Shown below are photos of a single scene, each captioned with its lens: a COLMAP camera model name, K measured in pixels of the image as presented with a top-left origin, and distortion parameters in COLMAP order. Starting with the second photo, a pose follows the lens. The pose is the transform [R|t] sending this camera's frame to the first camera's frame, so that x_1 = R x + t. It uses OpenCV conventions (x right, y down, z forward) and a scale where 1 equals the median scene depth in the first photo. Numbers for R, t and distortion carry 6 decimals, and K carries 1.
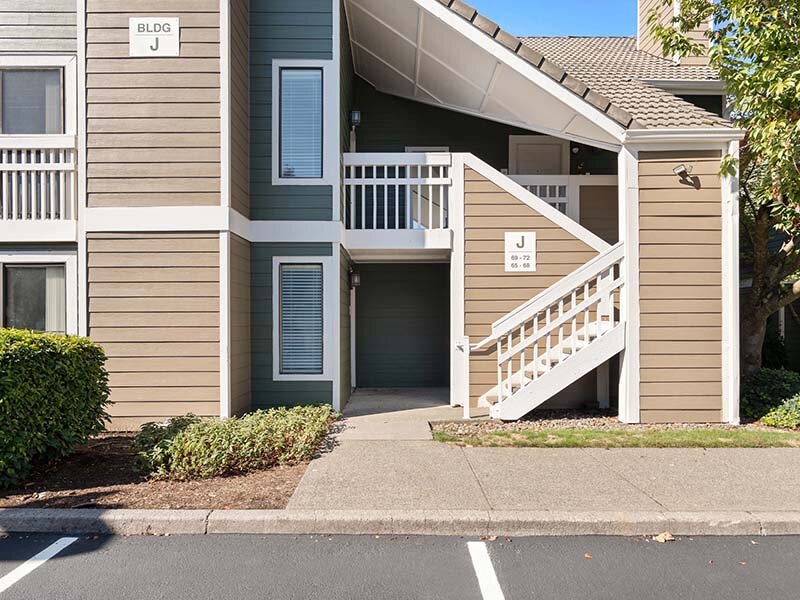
lens RADIAL K [[637.3, 0, 398.8], [0, 637.3, 333.7], [0, 0, 1]] dist [0.005301, -0.001613]
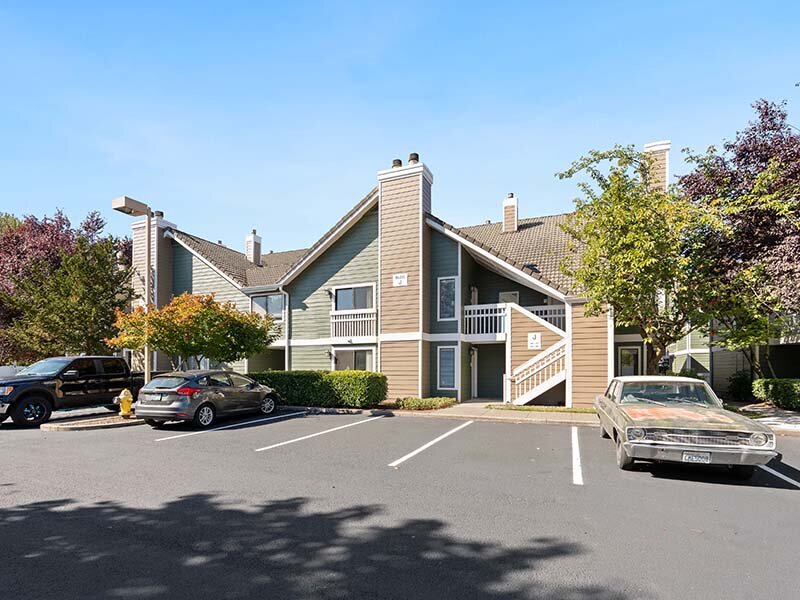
lens RADIAL K [[394.6, 0, 400.4], [0, 394.6, 294.3], [0, 0, 1]] dist [-0.009961, -0.000058]
pose [[0.938745, -0.064080, -0.338603, 0.268916], [-0.007398, 0.978586, -0.205706, 0.019093], [0.344534, 0.195610, 0.918168, -0.758863]]
